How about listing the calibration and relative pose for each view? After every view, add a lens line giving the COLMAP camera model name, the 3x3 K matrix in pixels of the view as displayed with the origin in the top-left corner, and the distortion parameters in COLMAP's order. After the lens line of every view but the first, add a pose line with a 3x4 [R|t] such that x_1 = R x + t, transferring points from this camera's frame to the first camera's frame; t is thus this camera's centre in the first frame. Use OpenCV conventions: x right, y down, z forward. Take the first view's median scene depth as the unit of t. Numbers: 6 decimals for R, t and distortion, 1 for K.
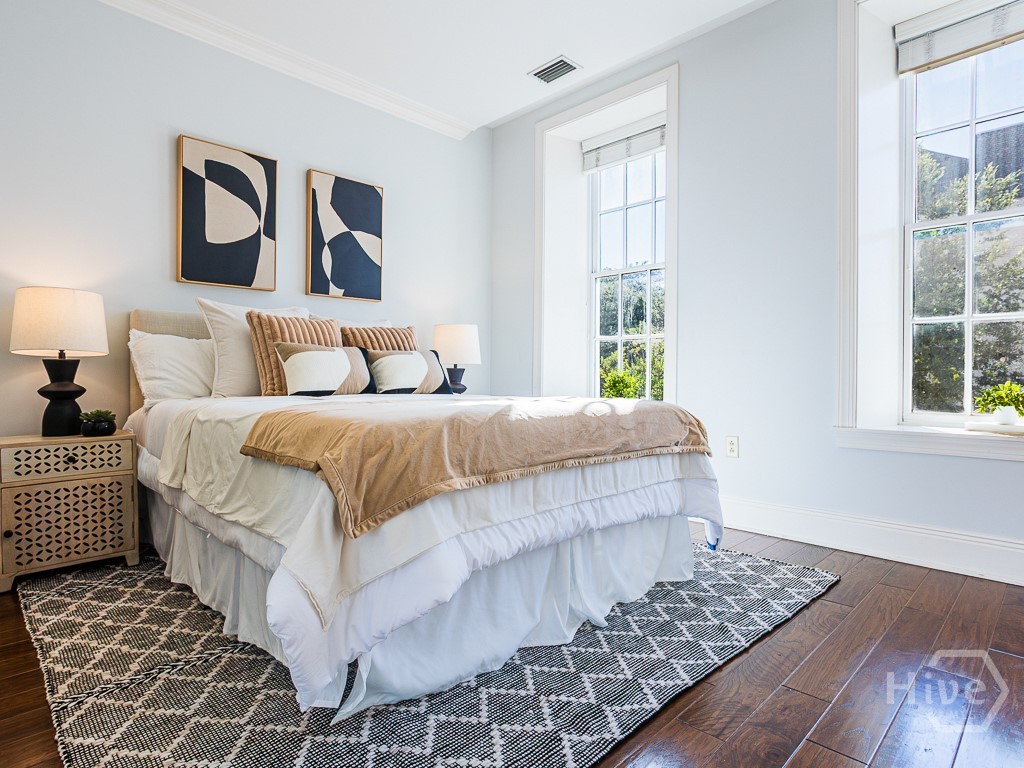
lens RADIAL K [[572.6, 0, 512.0], [0, 572.6, 384.0], [0, 0, 1]] dist [-0.038130, 0.027603]
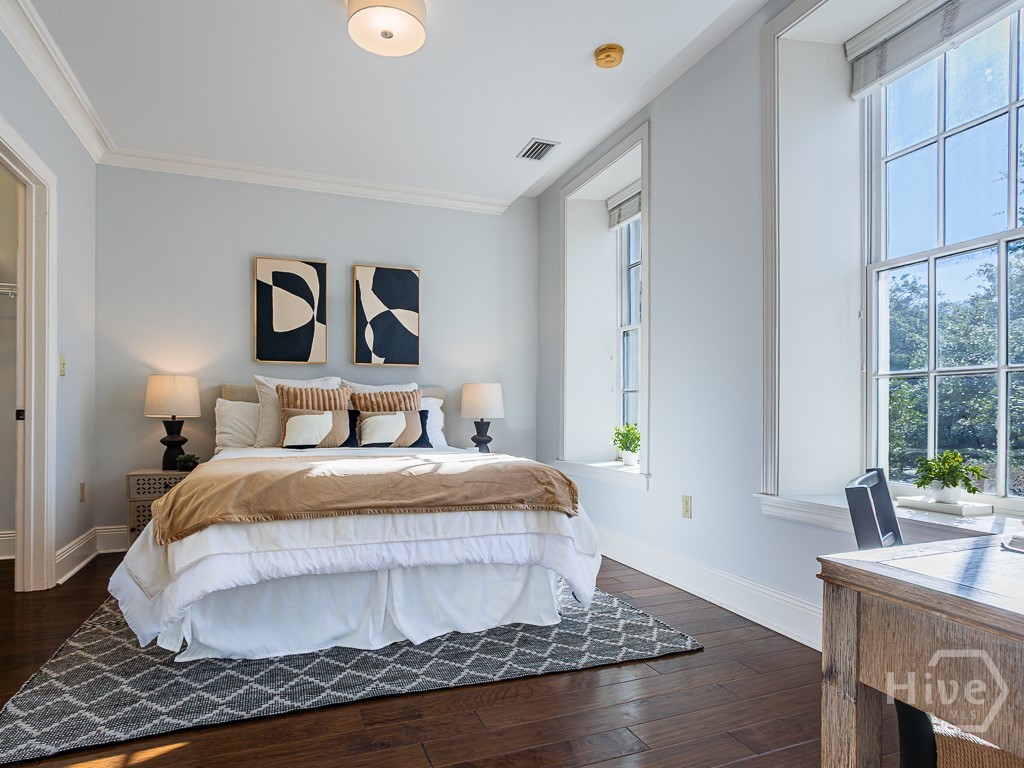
lens RADIAL K [[578.2, 0, 485.8], [0, 578.2, 423.1], [0, 0, 1]] dist [-0.054191, 0.047281]
pose [[0.907022, 0.006777, -0.421029, 0.605107], [-0.005505, 0.999976, 0.004237, -0.045665], [0.421047, -0.001525, 0.907037, -0.048442]]
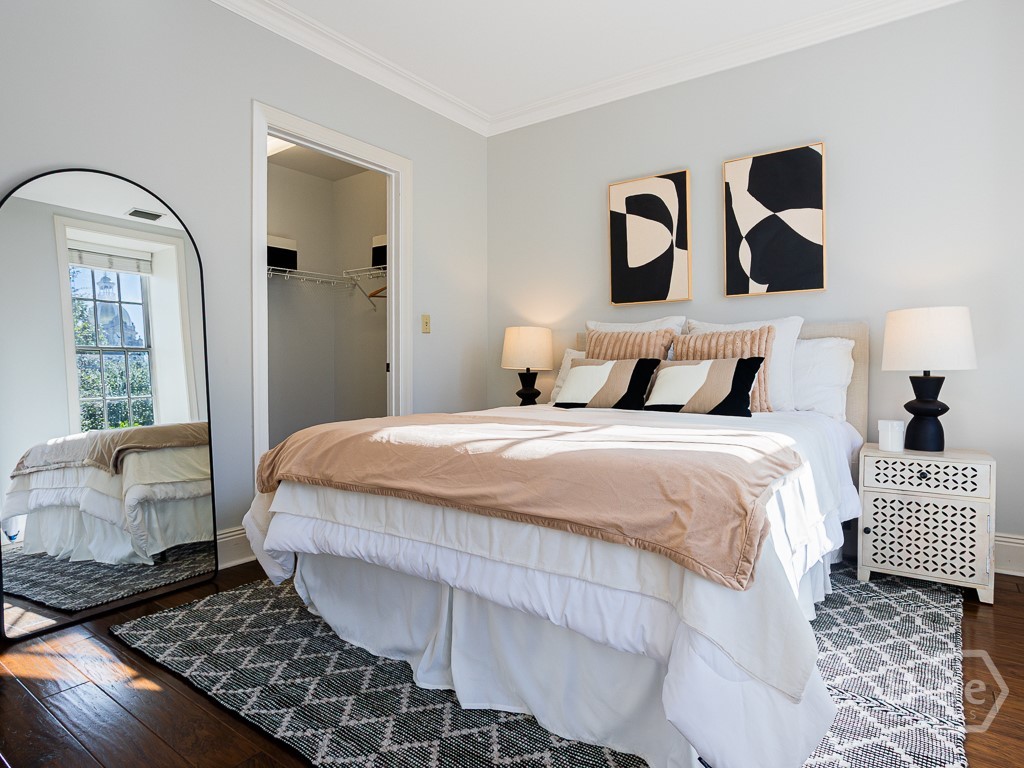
lens RADIAL K [[591.1, 0, 512.0], [0, 591.1, 384.0], [0, 0, 1]] dist [-0.029434, 0.000803]
pose [[0.150310, 0.023871, -0.988351, 0.738689], [-0.008467, 0.999703, 0.022857, -0.047011], [0.988603, 0.004933, 0.150467, 0.694507]]
